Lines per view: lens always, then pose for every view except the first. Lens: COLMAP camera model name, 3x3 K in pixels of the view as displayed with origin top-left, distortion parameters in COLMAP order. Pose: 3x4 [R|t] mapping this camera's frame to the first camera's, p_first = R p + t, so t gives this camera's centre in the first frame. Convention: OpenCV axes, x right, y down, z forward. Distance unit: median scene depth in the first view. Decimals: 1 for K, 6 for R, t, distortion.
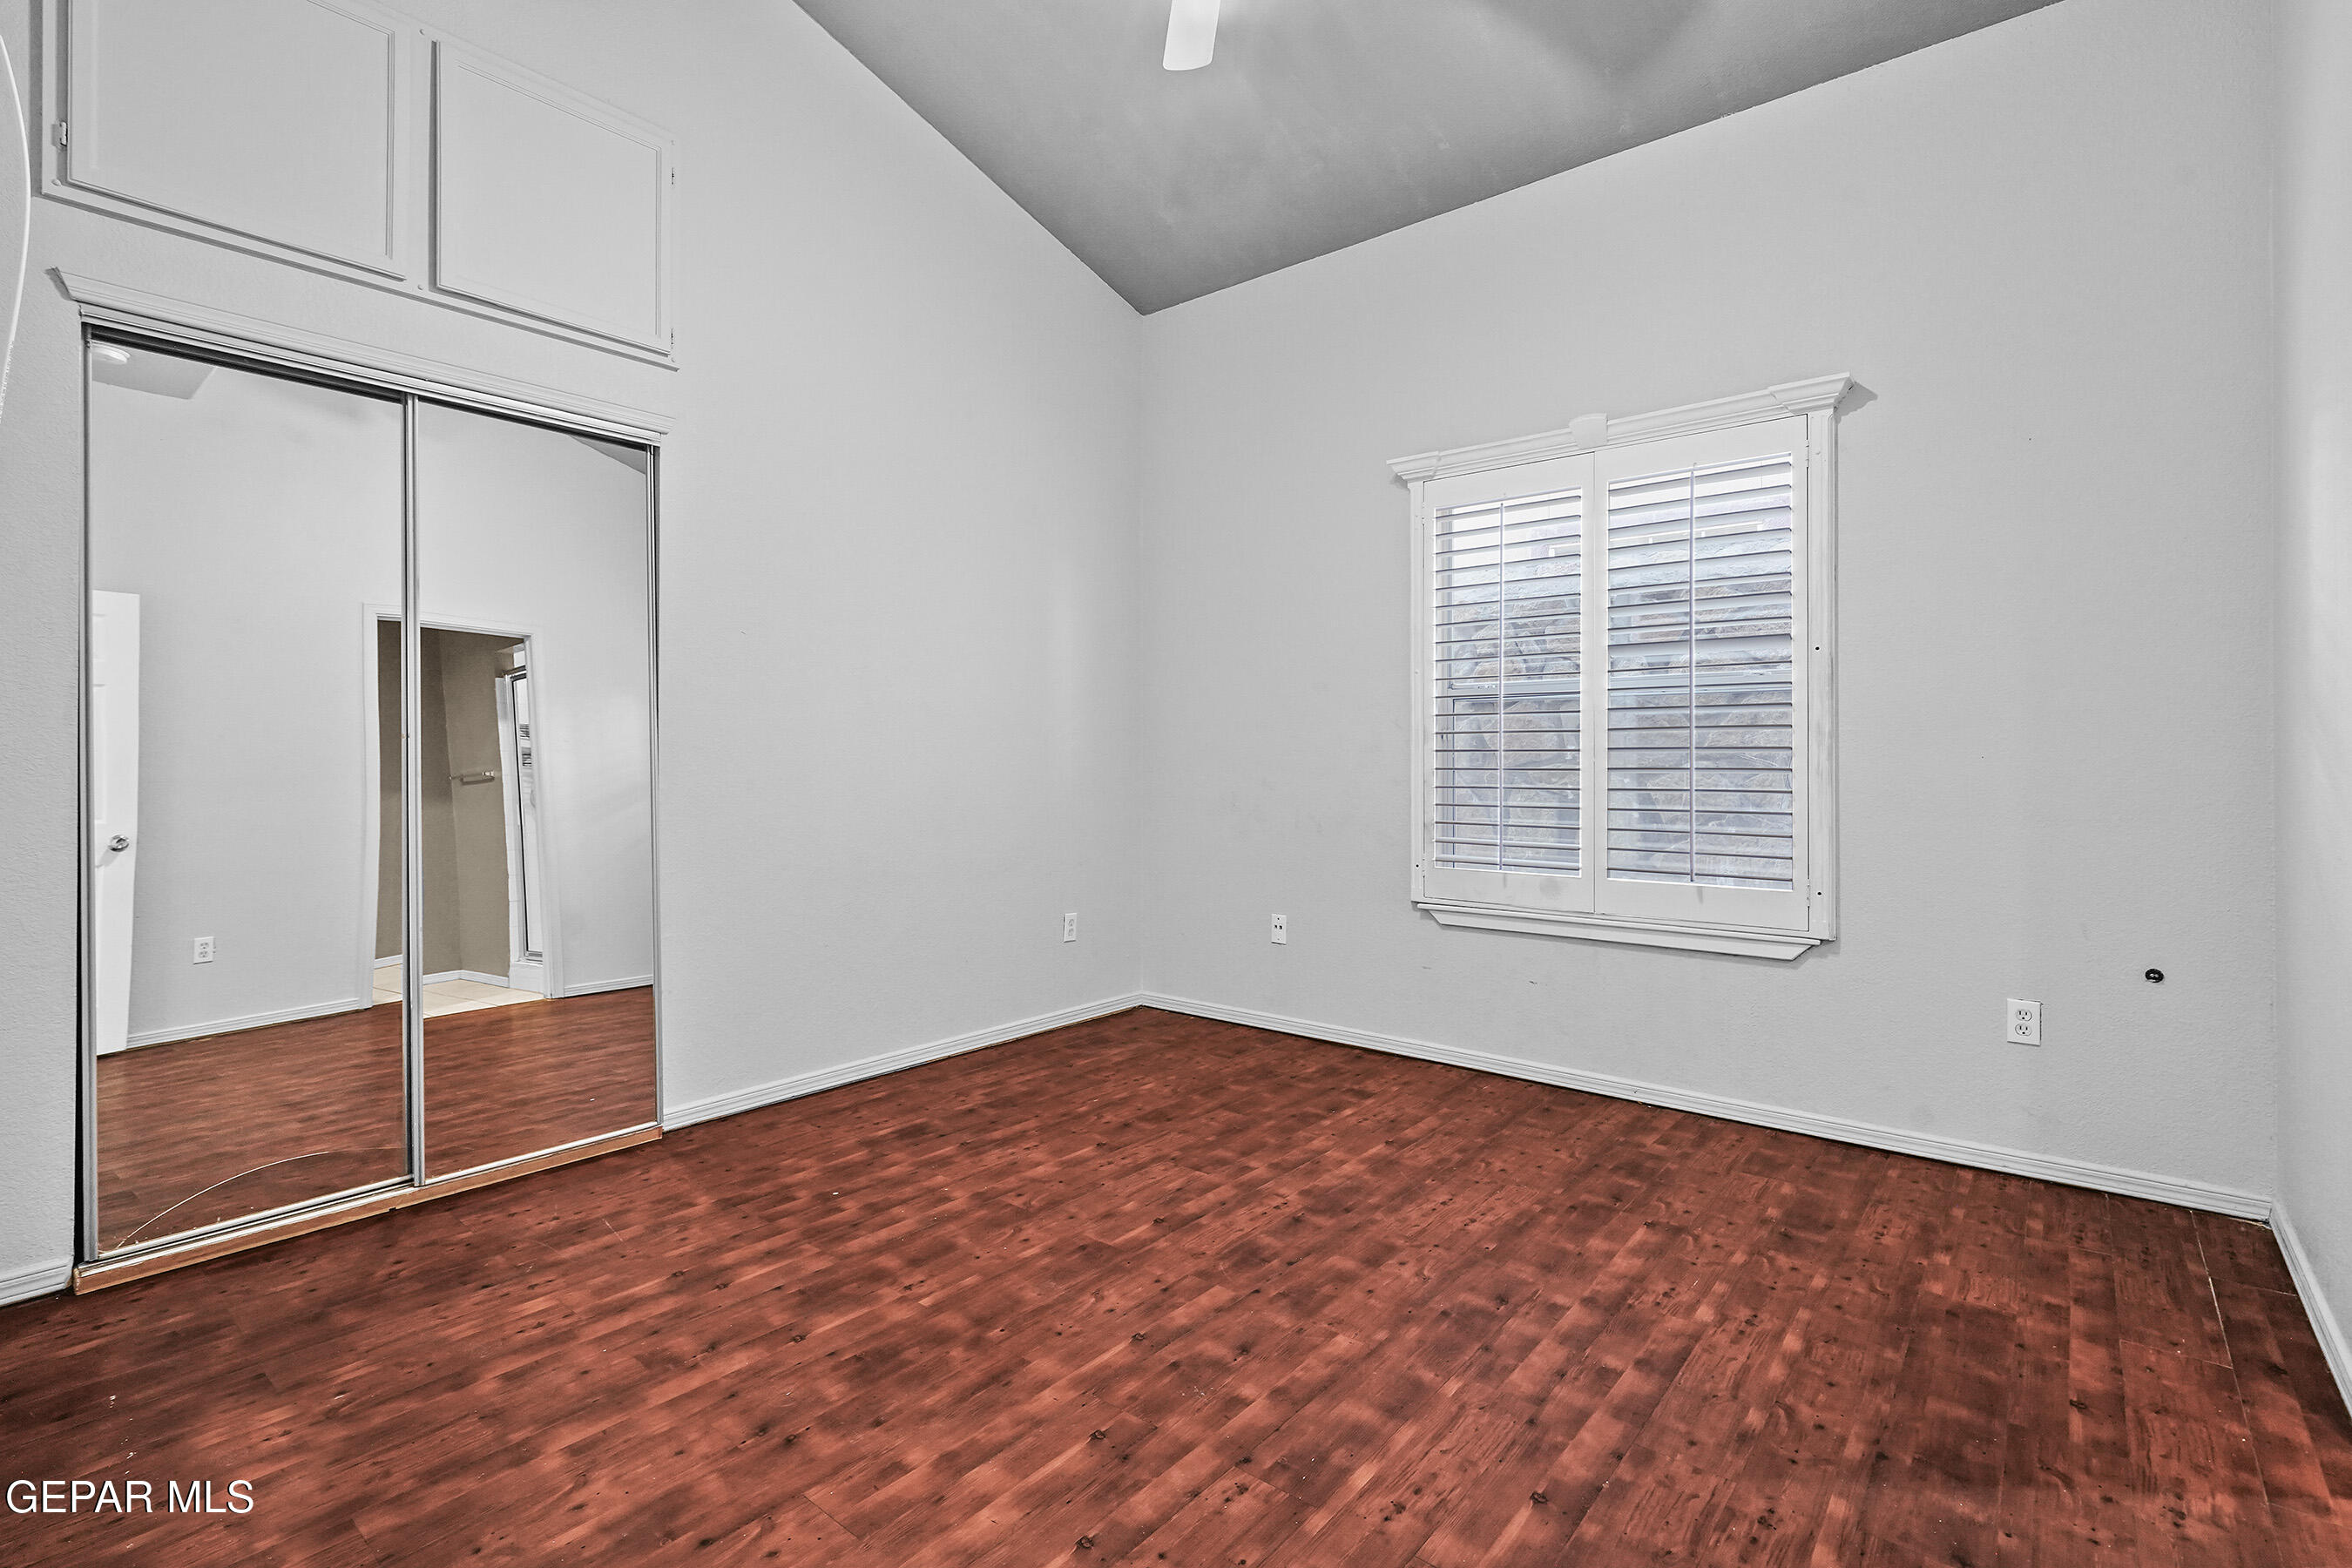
lens RADIAL K [[1080.9, 0, 1173.8], [0, 1080.9, 768.4], [0, 0, 1]] dist [-0.004650, 0.001773]
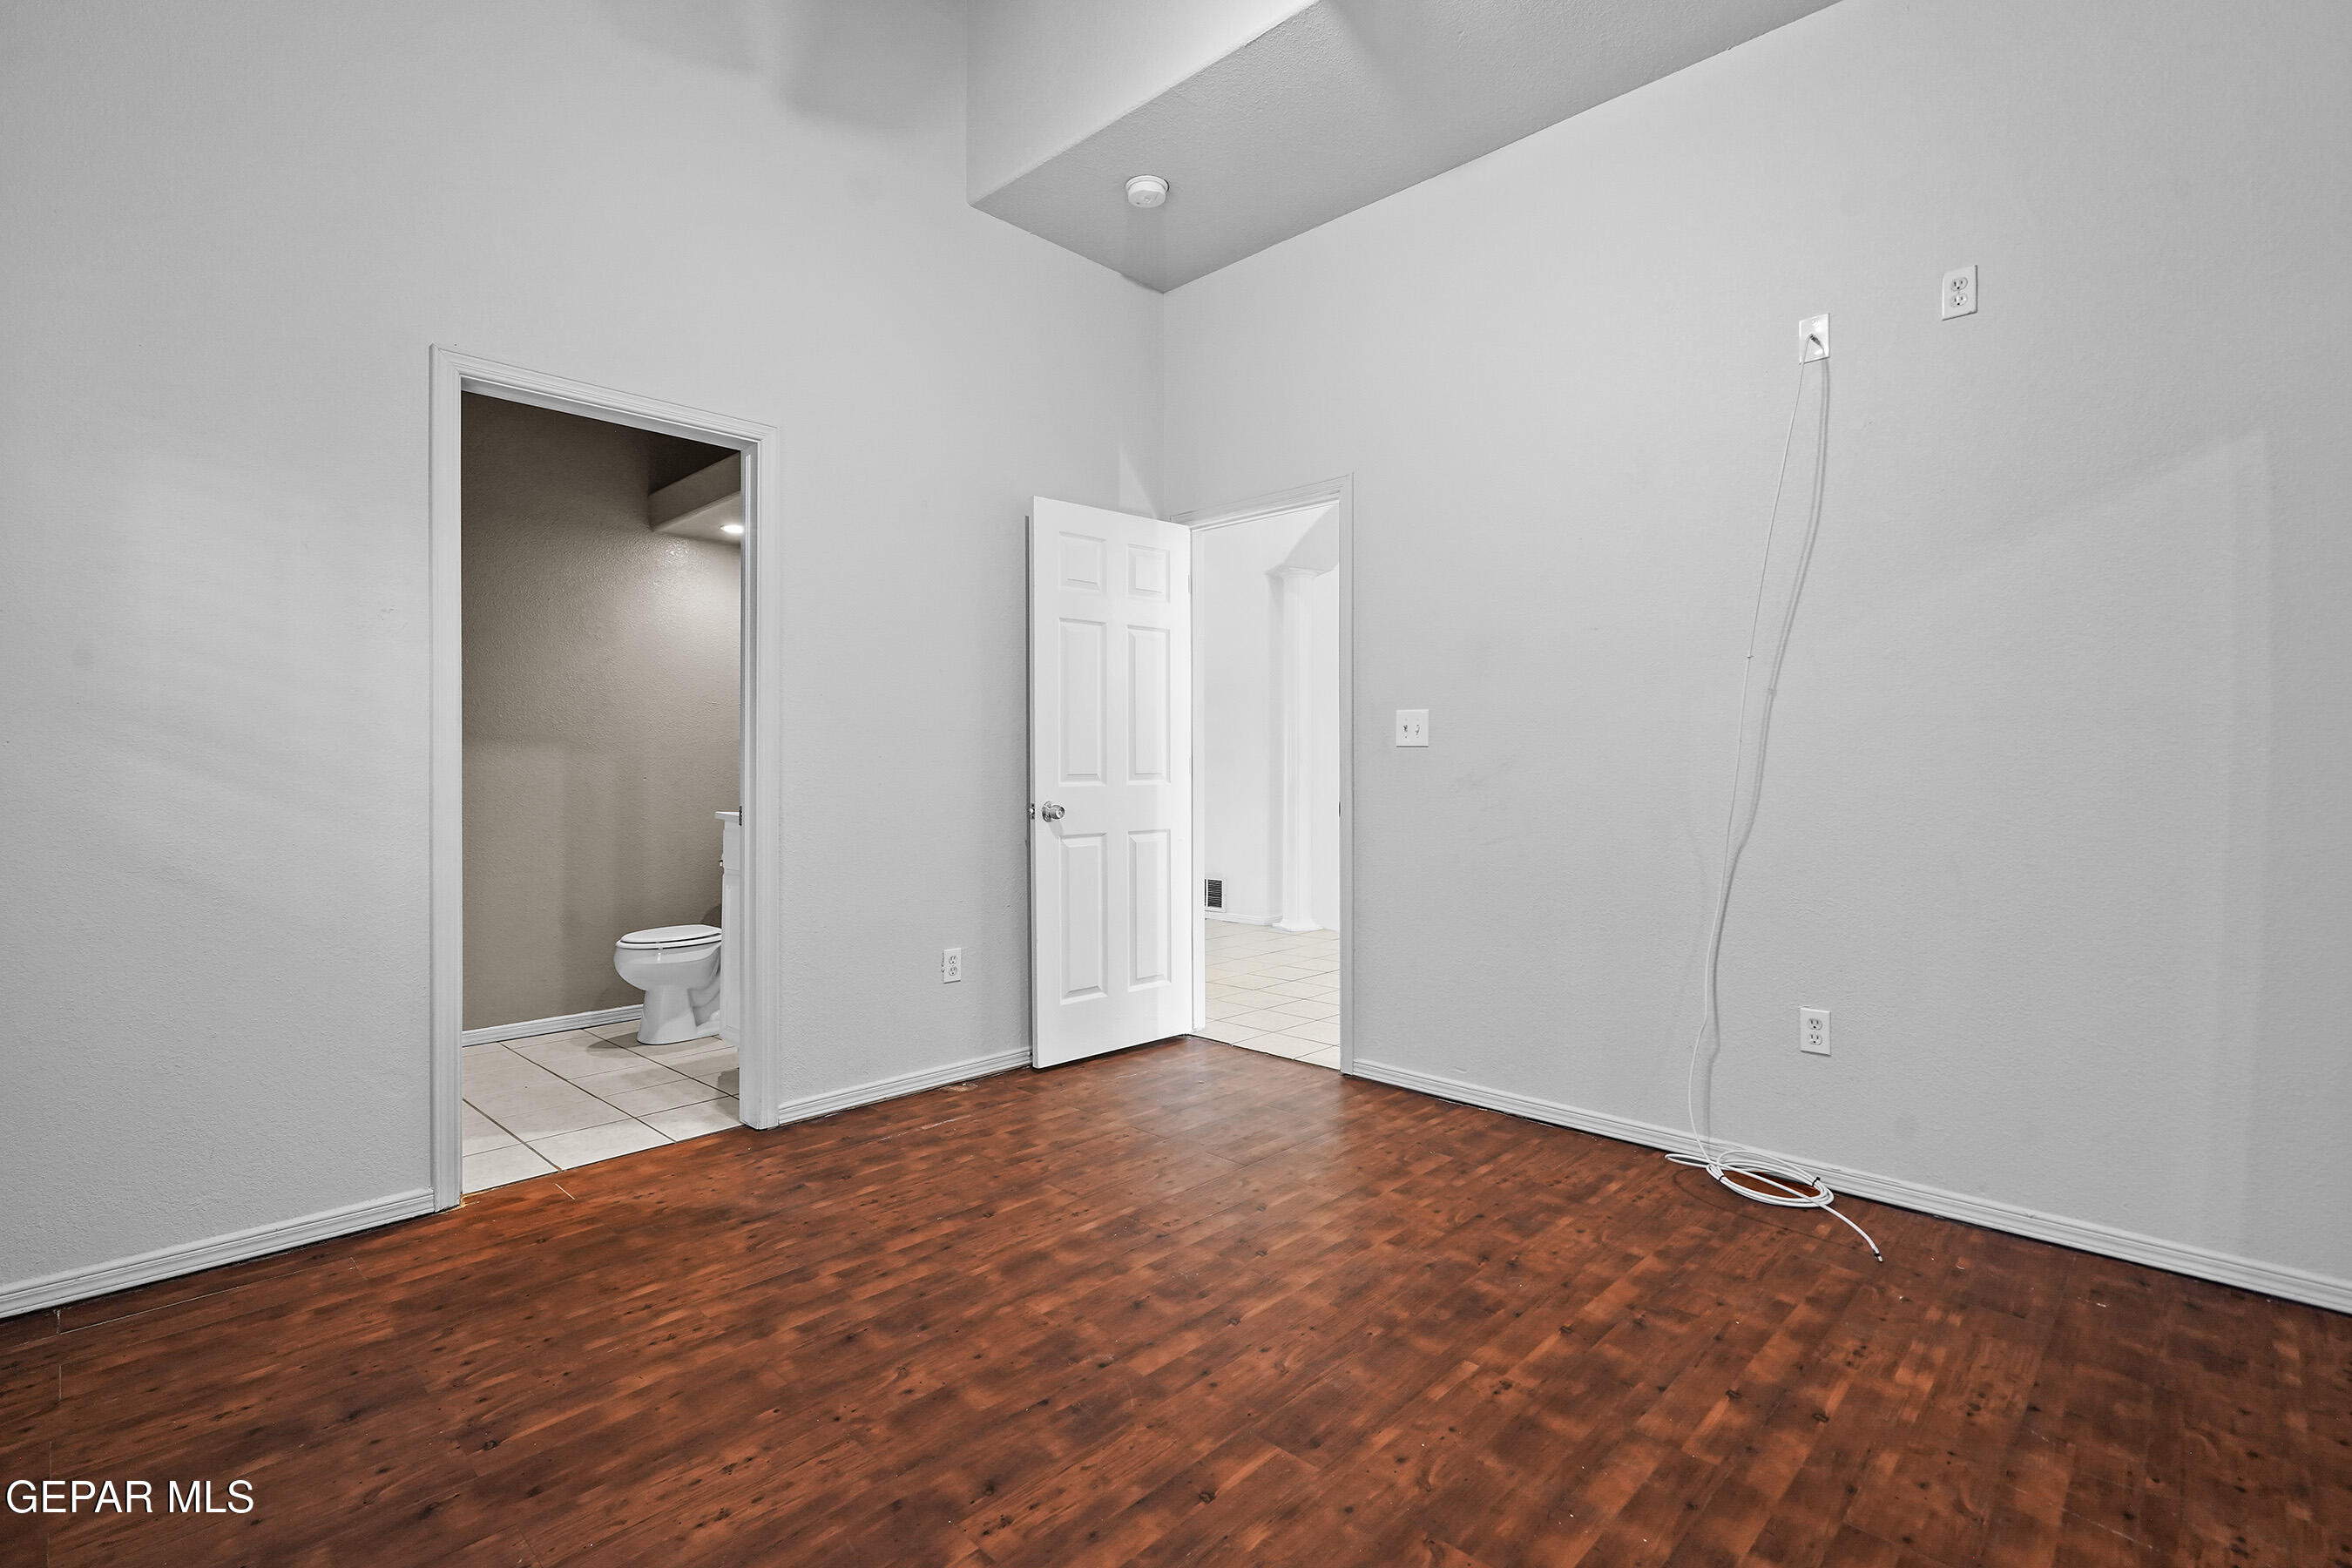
lens RADIAL K [[1080.9, 0, 1178.6], [0, 1080.9, 776.5], [0, 0, 1]] dist [-0.004650, 0.001773]
pose [[-0.997509, -0.000499, 0.070540, -0.050805], [0.000644, 0.999869, 0.016180, -0.014726], [-0.070539, 0.016185, -0.997378, 1.979397]]
